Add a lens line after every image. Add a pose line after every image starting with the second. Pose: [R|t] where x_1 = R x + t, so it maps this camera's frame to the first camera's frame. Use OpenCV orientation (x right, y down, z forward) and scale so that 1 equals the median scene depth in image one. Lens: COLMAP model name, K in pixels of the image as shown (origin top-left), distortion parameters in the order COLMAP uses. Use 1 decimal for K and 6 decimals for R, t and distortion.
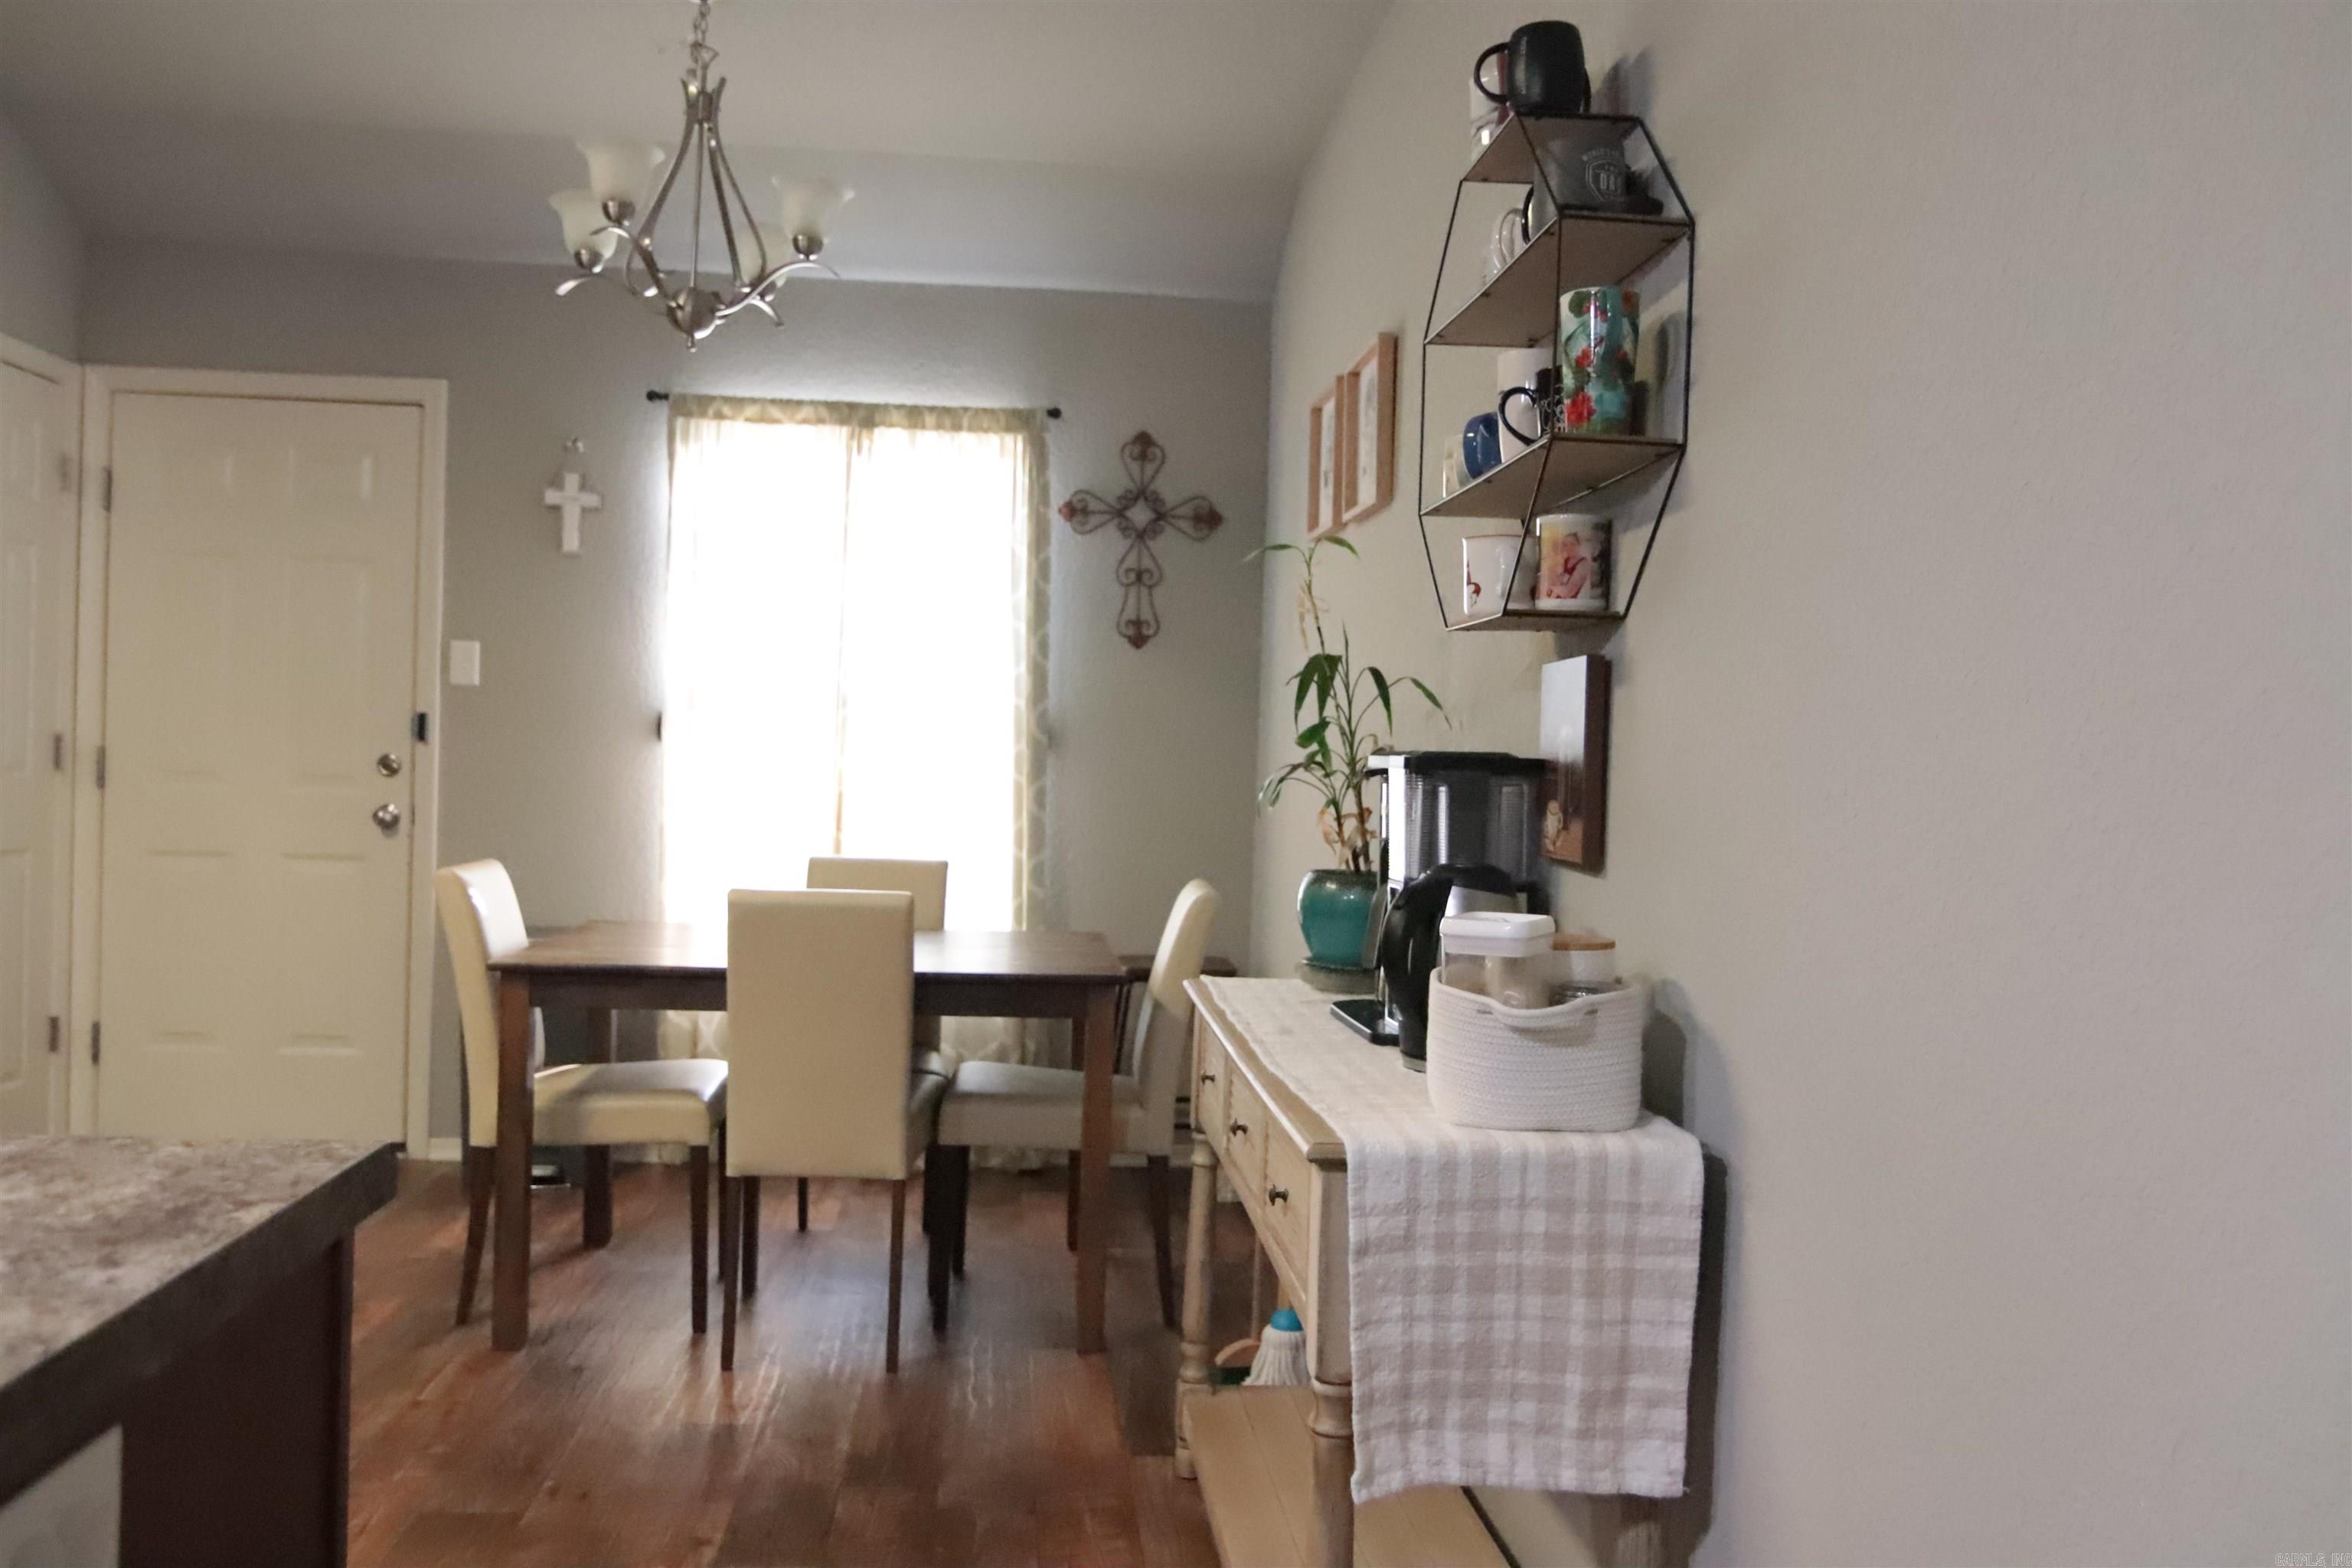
lens RADIAL K [[1731.6, 0, 1175.9], [0, 1731.6, 787.8], [0, 0, 1]] dist [-0.022201, 0.001008]
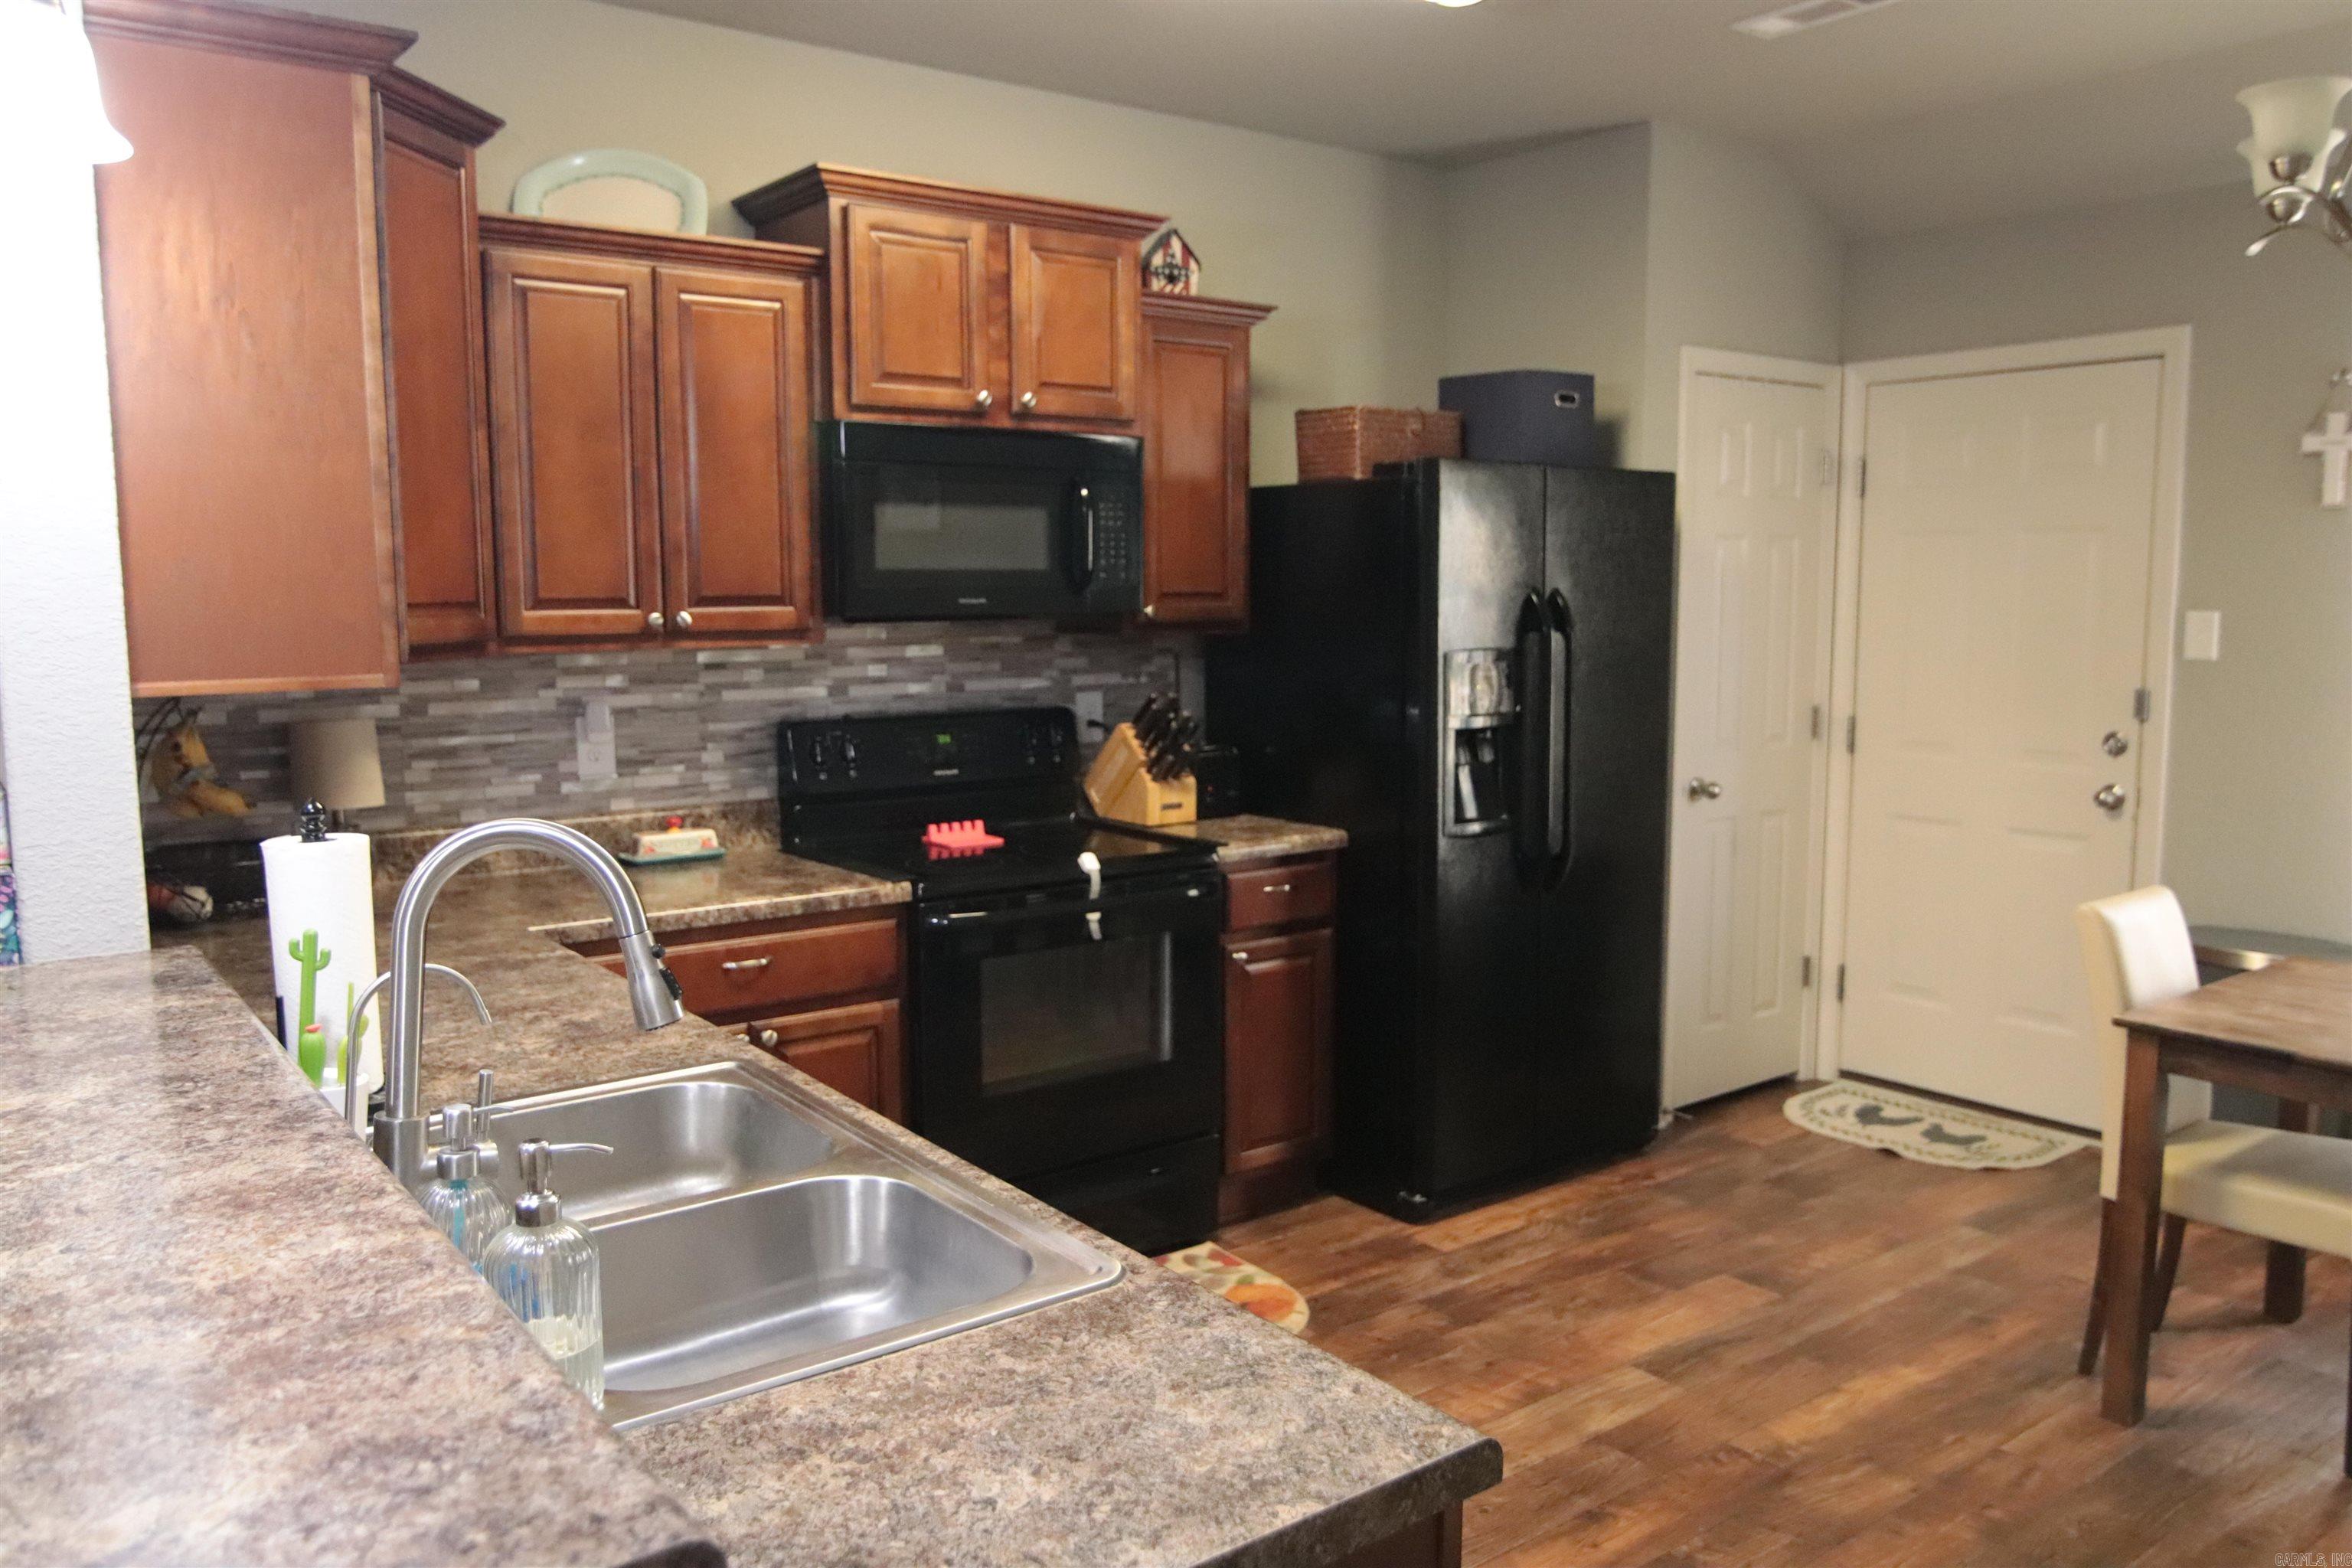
lens RADIAL K [[1731.6, 0, 1175.8], [0, 1731.6, 782.4], [0, 0, 1]] dist [-0.022201, 0.001008]
pose [[0.520442, 0.066249, -0.851323, 0.100660], [0.006389, 0.996656, 0.081465, -0.086280], [0.853873, -0.047836, 0.518278, 0.071955]]
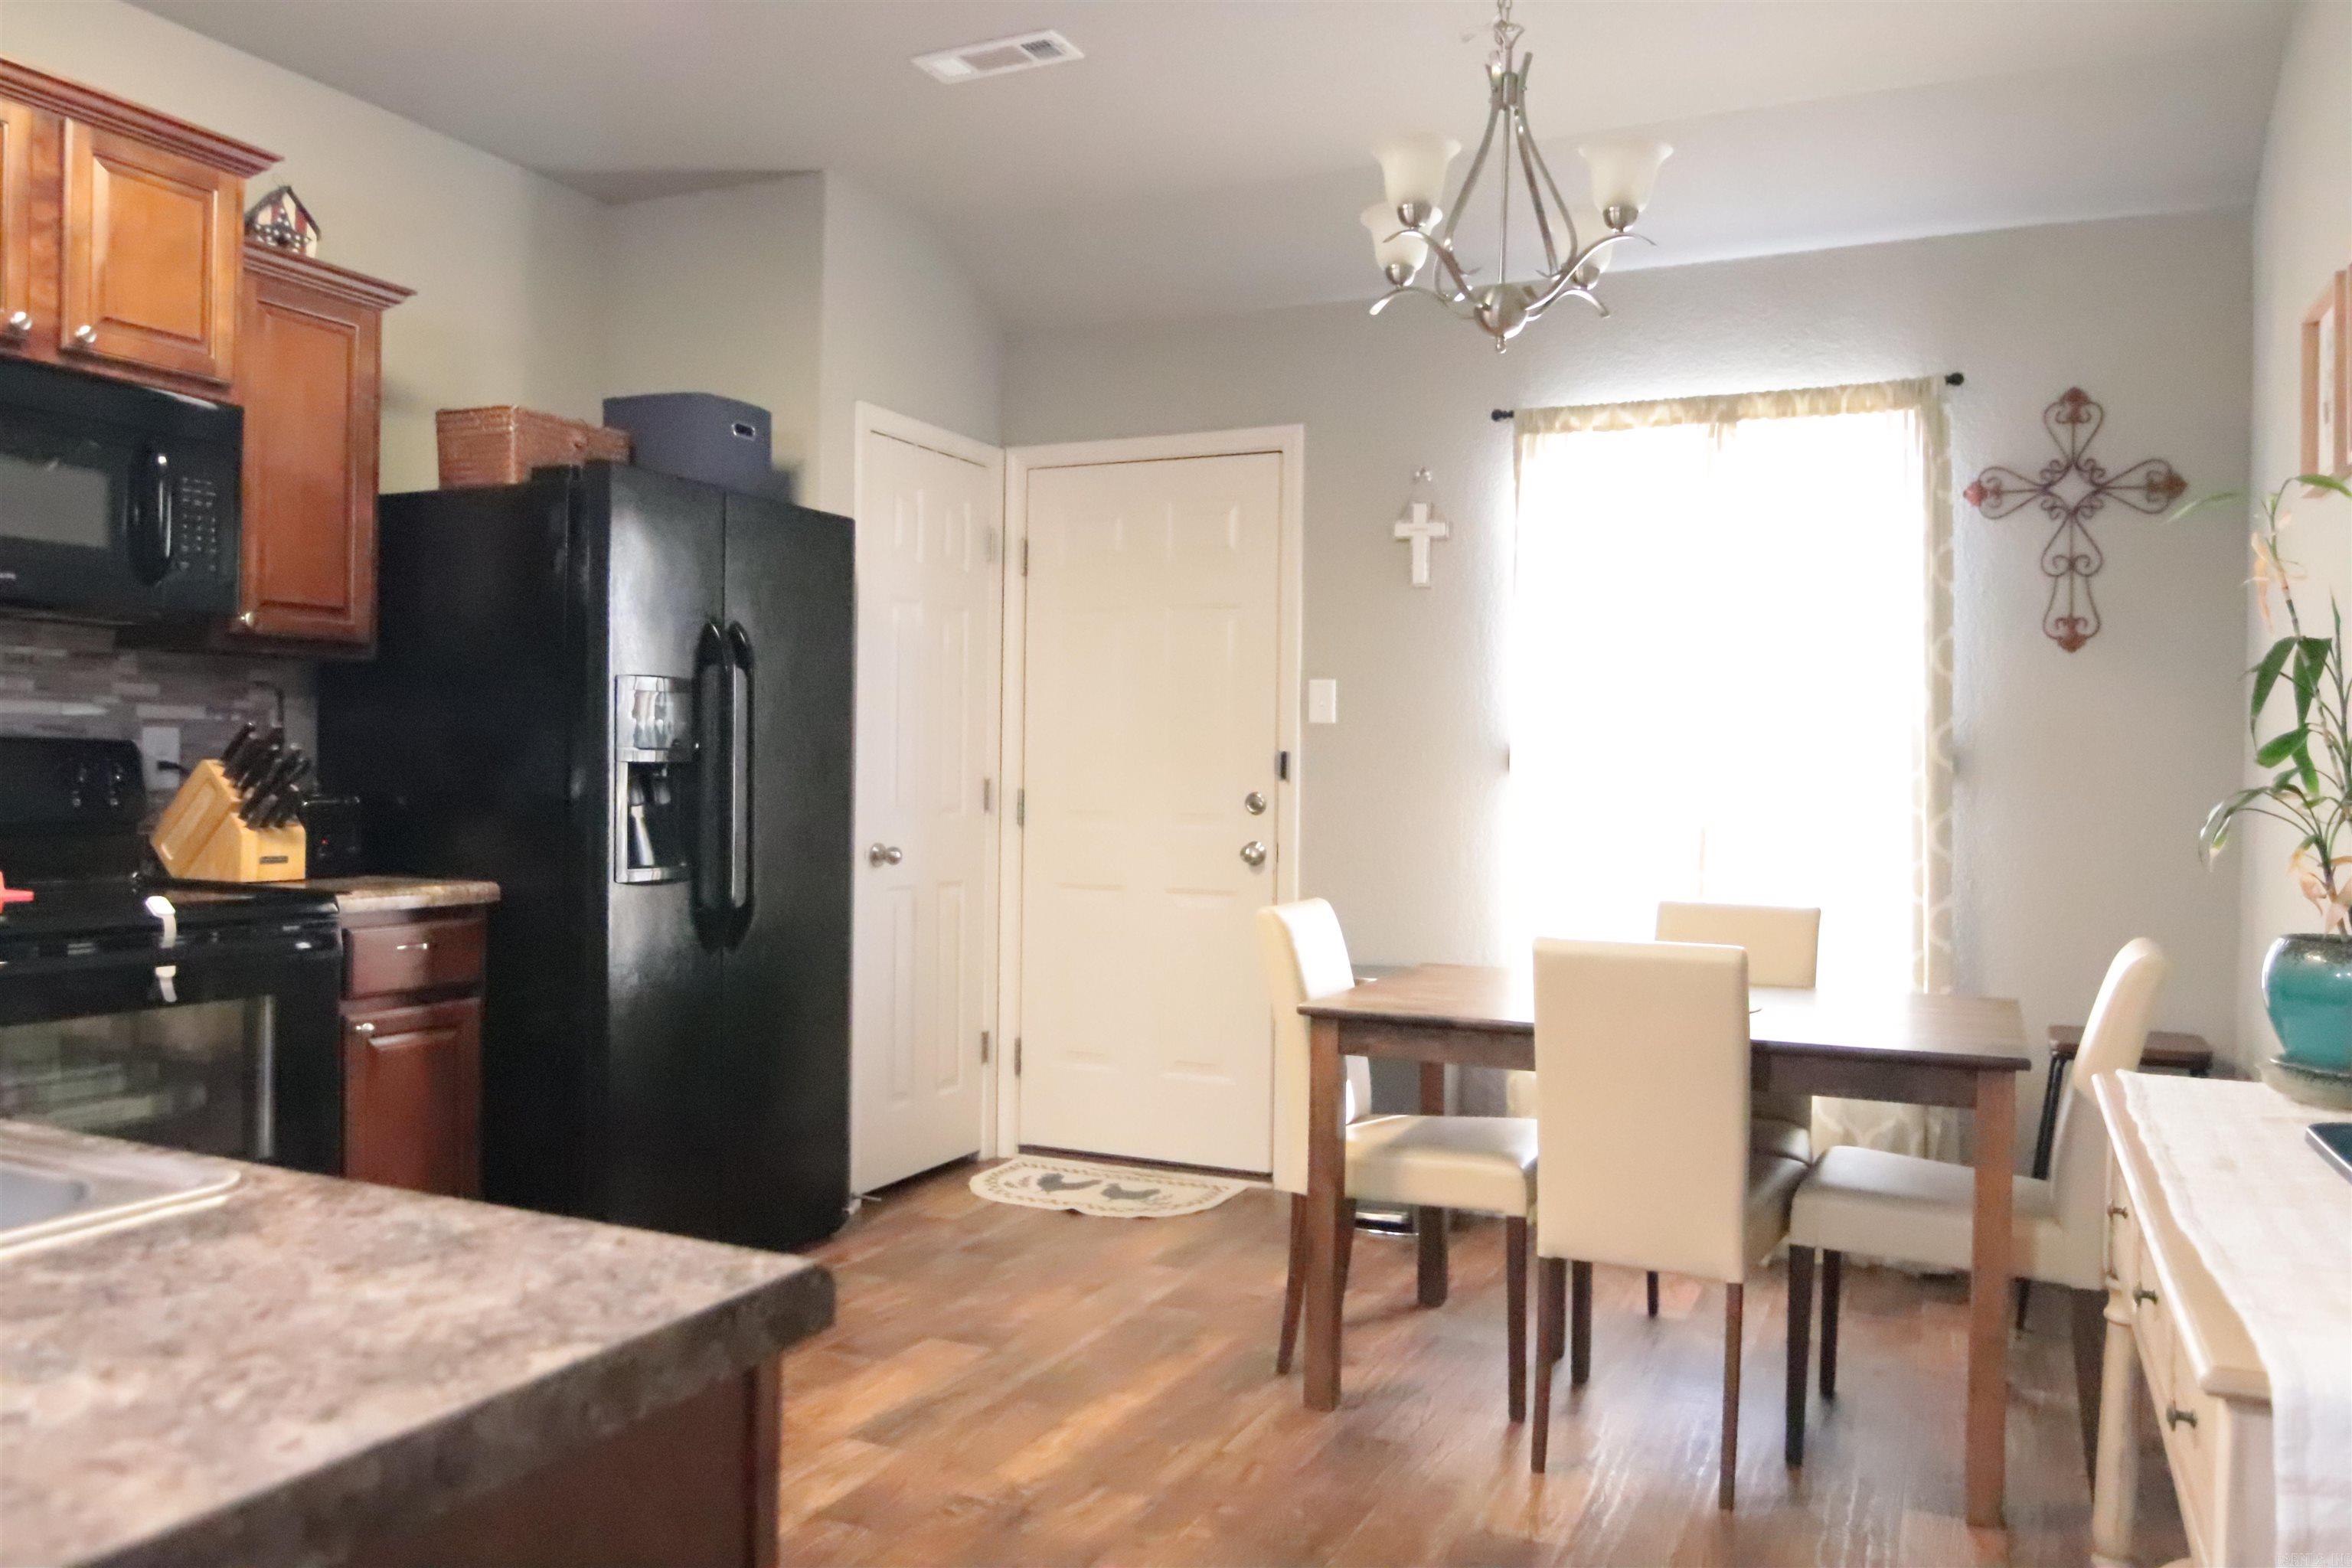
lens RADIAL K [[1731.6, 0, 1173.0], [0, 1731.6, 788.4], [0, 0, 1]] dist [-0.022201, 0.001008]
pose [[0.860737, -0.015092, -0.508826, 0.031549], [0.005148, 0.999767, -0.020946, -0.000911], [0.509024, 0.015410, 0.860614, 0.101426]]
